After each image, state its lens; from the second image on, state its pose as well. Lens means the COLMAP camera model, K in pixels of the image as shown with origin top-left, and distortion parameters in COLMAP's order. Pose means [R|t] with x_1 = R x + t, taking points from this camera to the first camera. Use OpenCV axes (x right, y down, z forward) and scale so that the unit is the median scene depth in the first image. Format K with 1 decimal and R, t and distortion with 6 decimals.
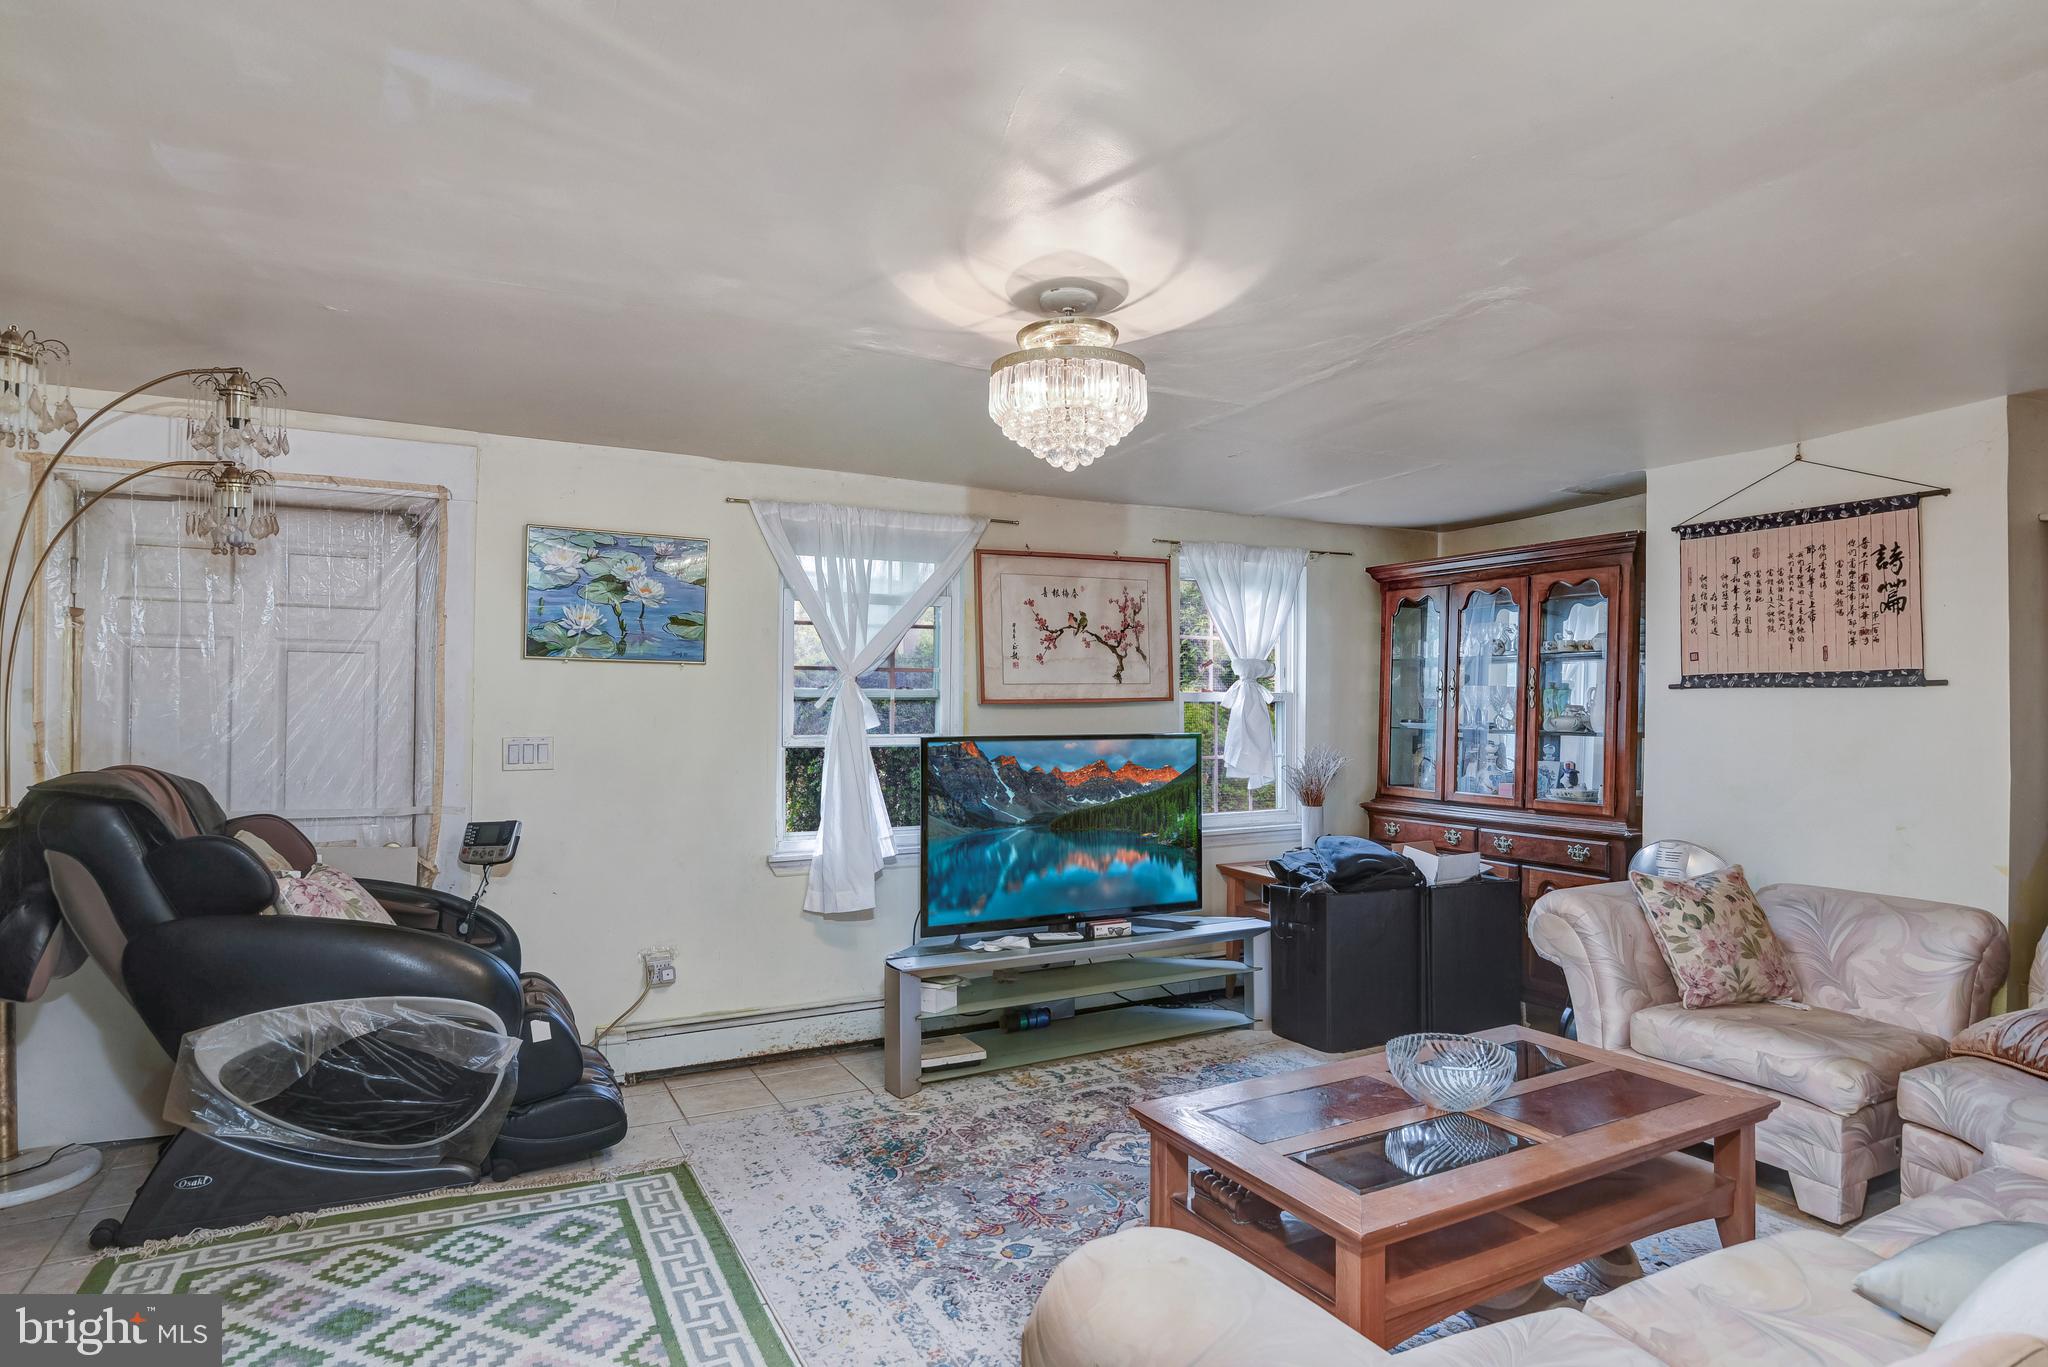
lens RADIAL K [[1105.4, 0, 1024.0], [0, 1105.4, 683.5], [0, 0, 1]] dist [-0.004583, -0.000363]
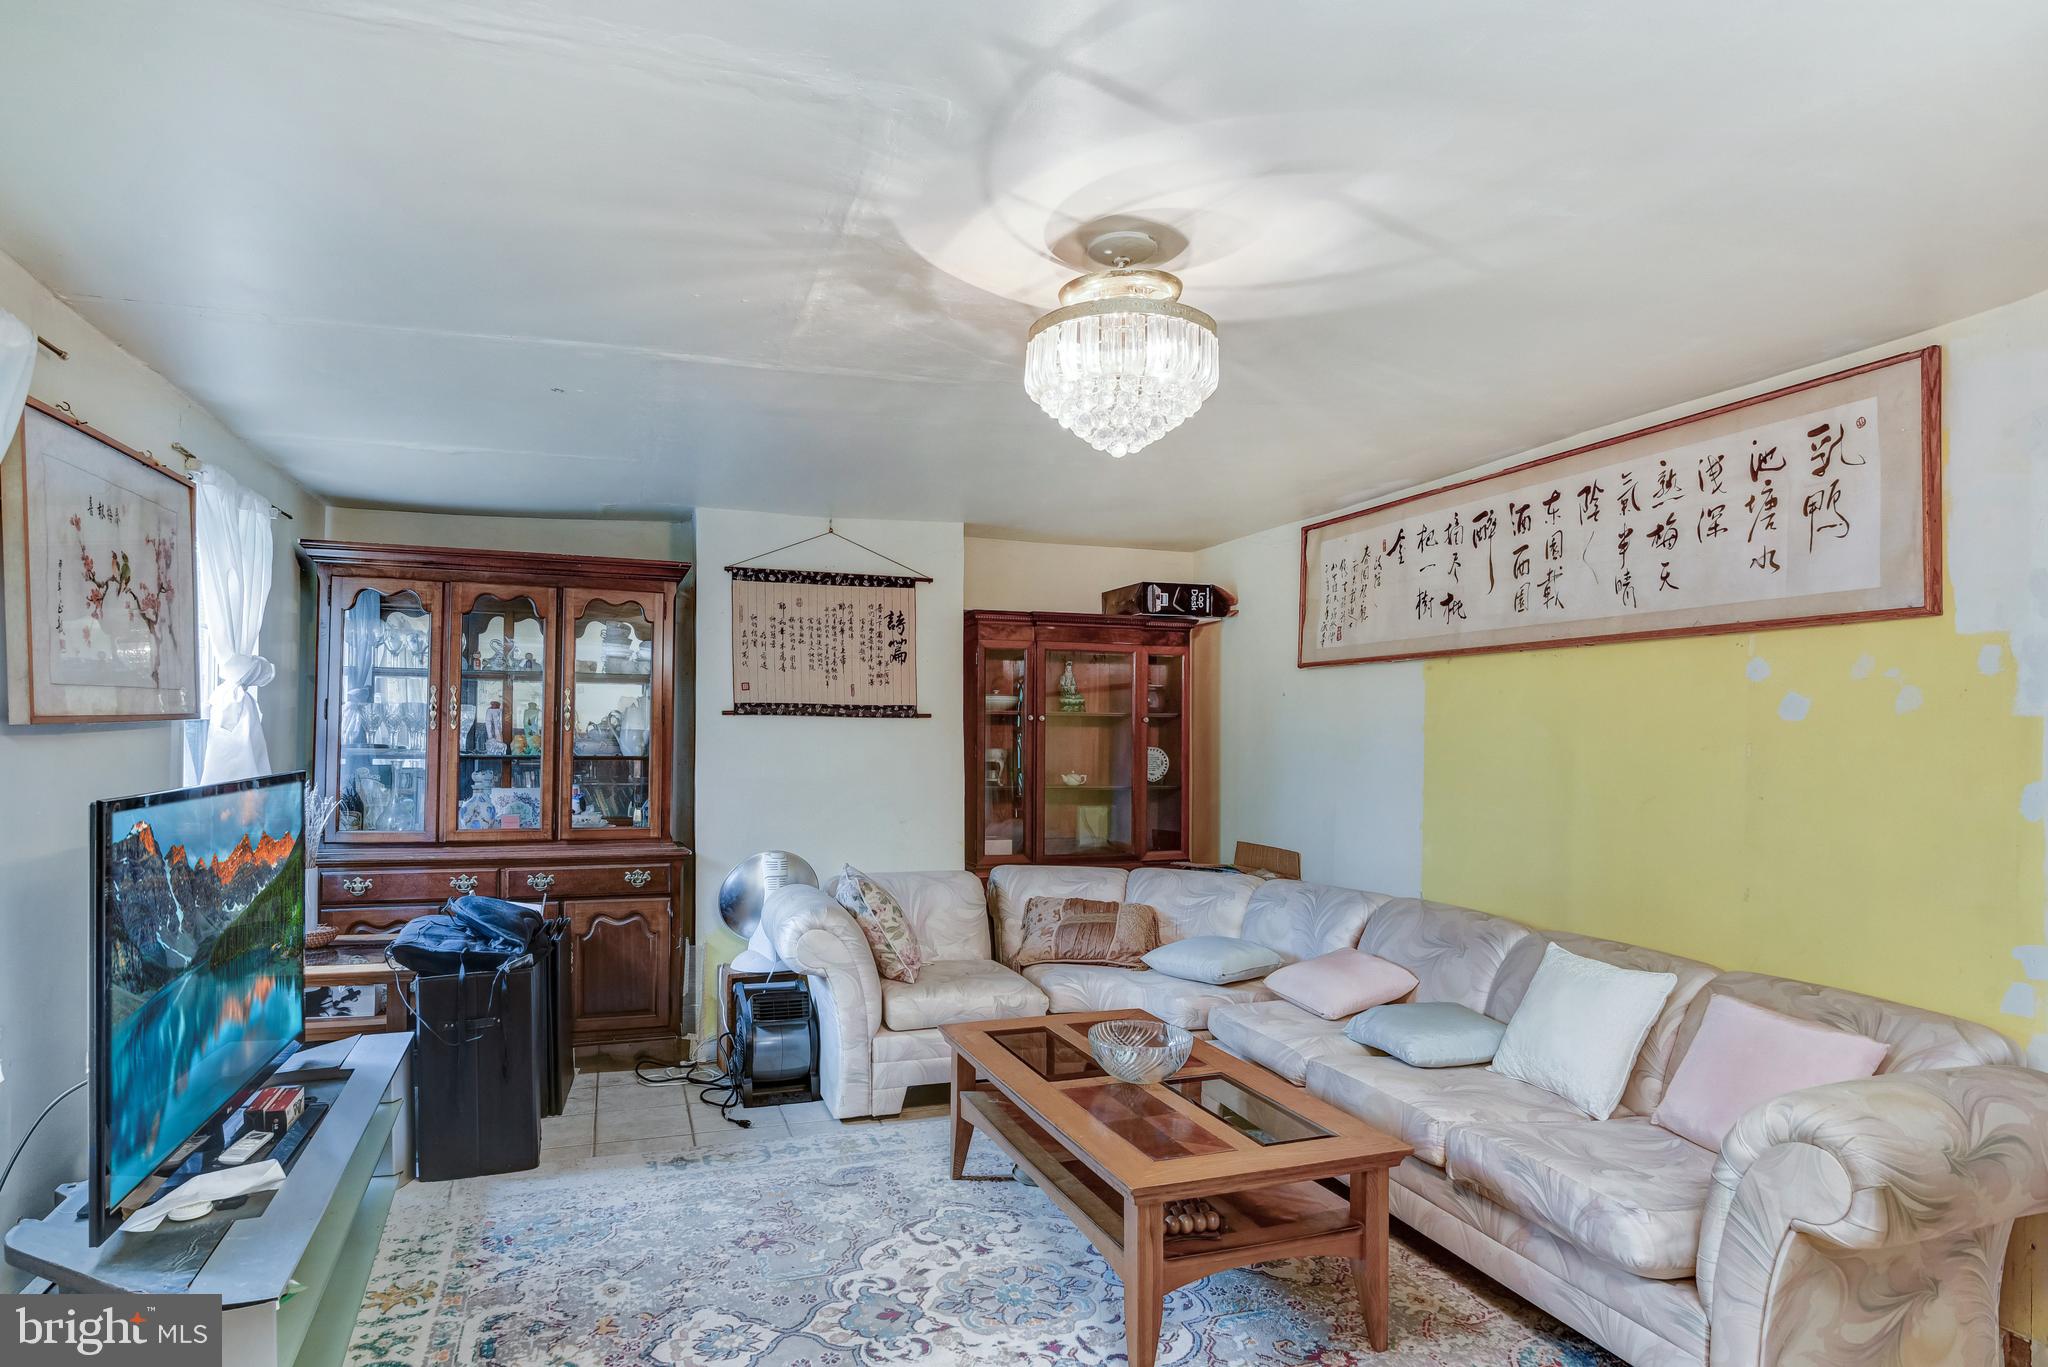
lens RADIAL K [[1113.3, 0, 1022.6], [0, 1113.3, 717.2], [0, 0, 1]] dist [-0.016362, 0.000224]
pose [[0.158441, 0.012833, 0.987285, -0.485942], [-0.029877, 0.999520, -0.008197, 0.008034], [-0.986916, -0.028198, 0.158748, 0.575596]]
